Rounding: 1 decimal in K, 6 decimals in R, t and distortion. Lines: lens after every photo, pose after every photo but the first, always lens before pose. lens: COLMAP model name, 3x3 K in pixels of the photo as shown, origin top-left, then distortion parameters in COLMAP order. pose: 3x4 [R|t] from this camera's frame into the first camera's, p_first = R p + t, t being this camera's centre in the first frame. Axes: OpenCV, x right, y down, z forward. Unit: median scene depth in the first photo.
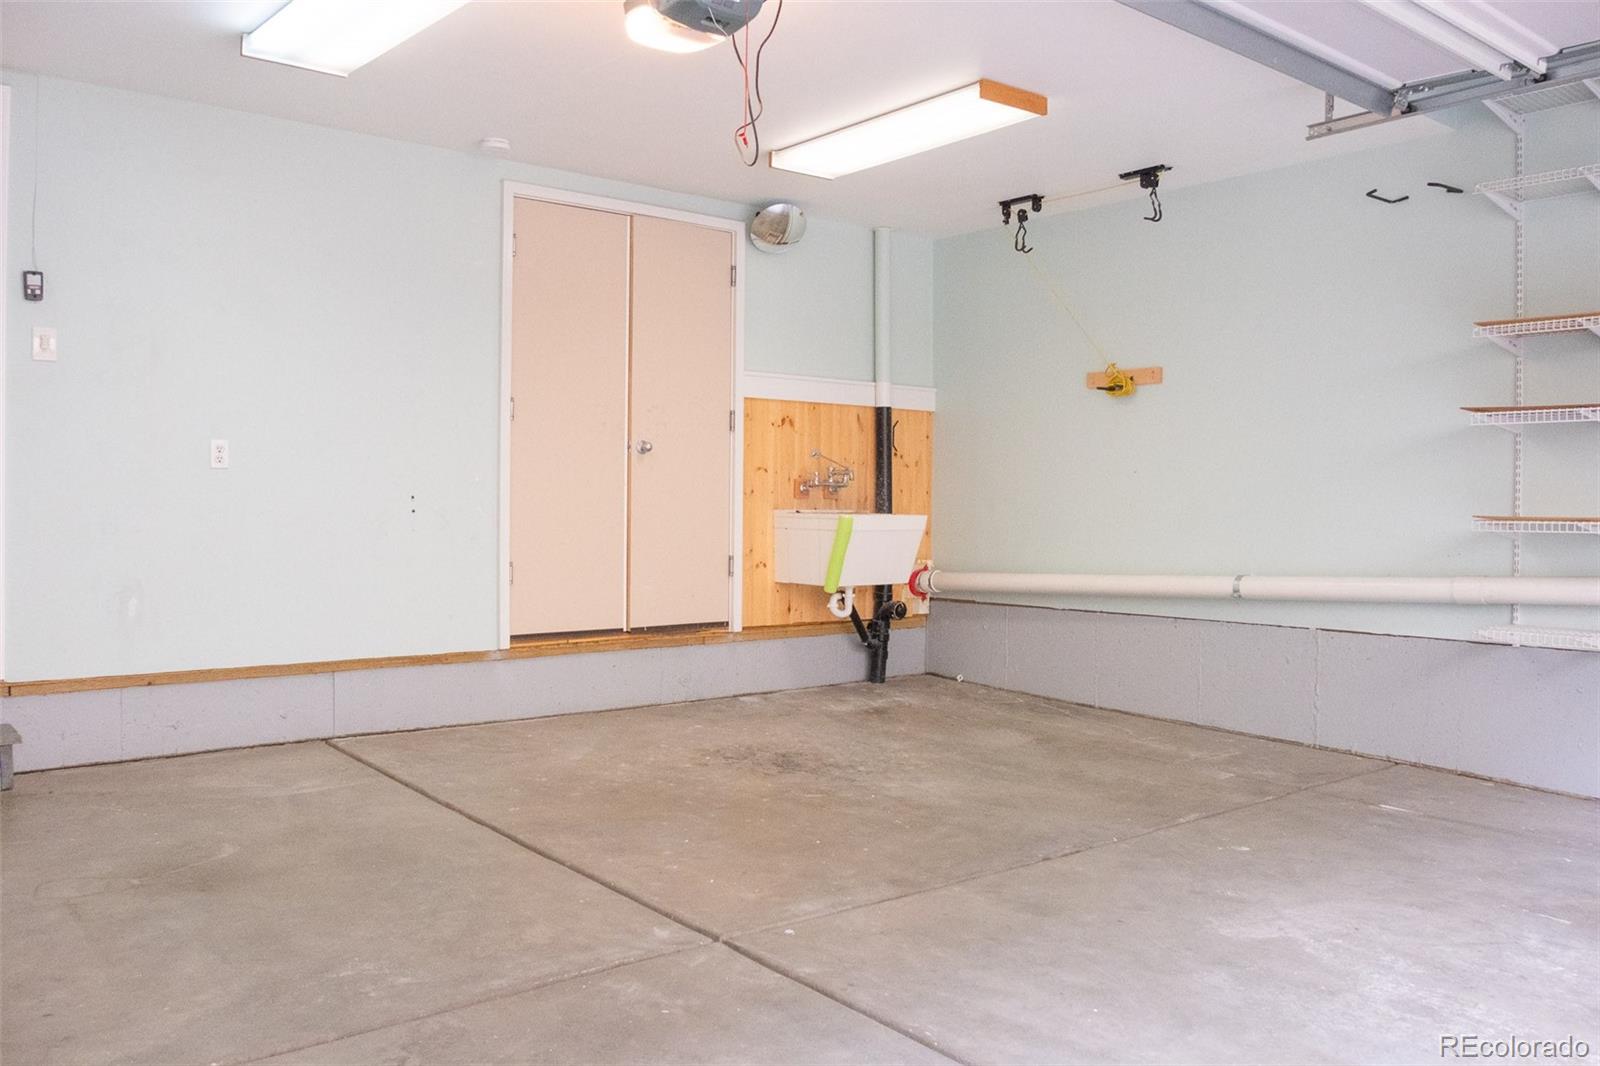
lens RADIAL K [[1231.4, 0, 768.4], [0, 1231.4, 497.5], [0, 0, 1]] dist [-0.004402, 0.005039]
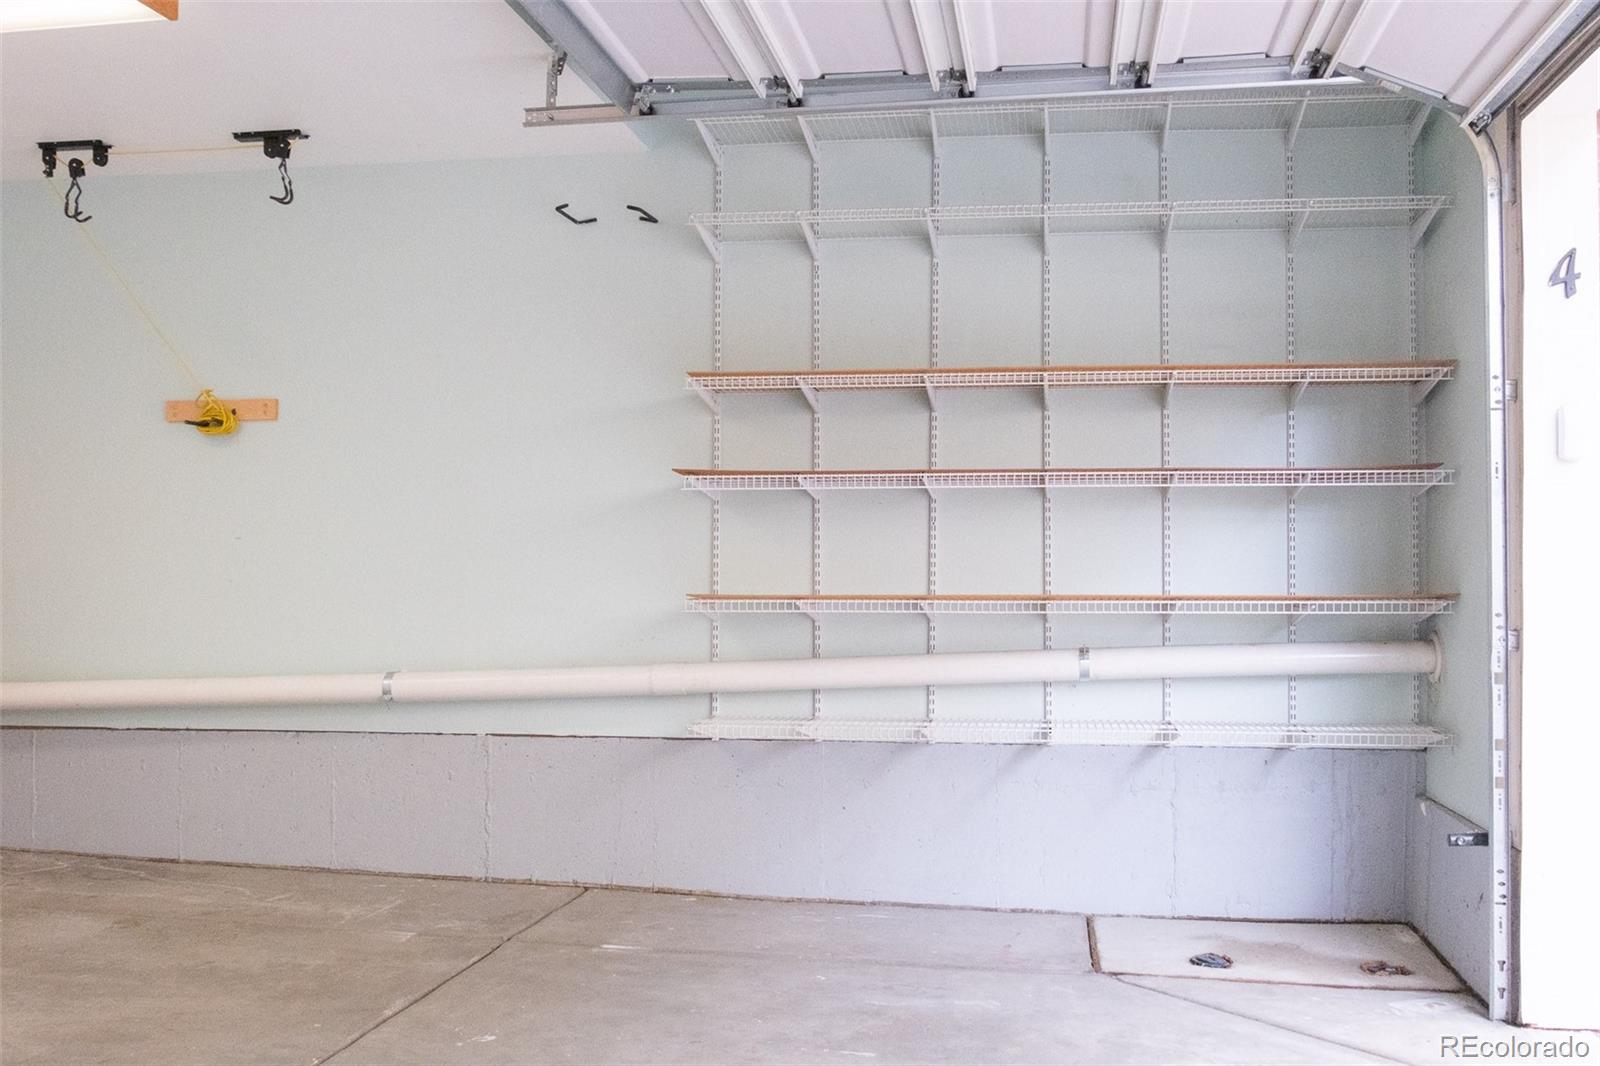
lens RADIAL K [[1491.7, 0, 798.9], [0, 1491.7, 555.0], [0, 0, 1]] dist [-0.062642, 0.079119]
pose [[0.742992, 0.004090, 0.669288, -0.062959], [0.001923, 0.999964, -0.008246, -0.003410], [-0.669298, 0.007414, 0.742957, 0.145370]]
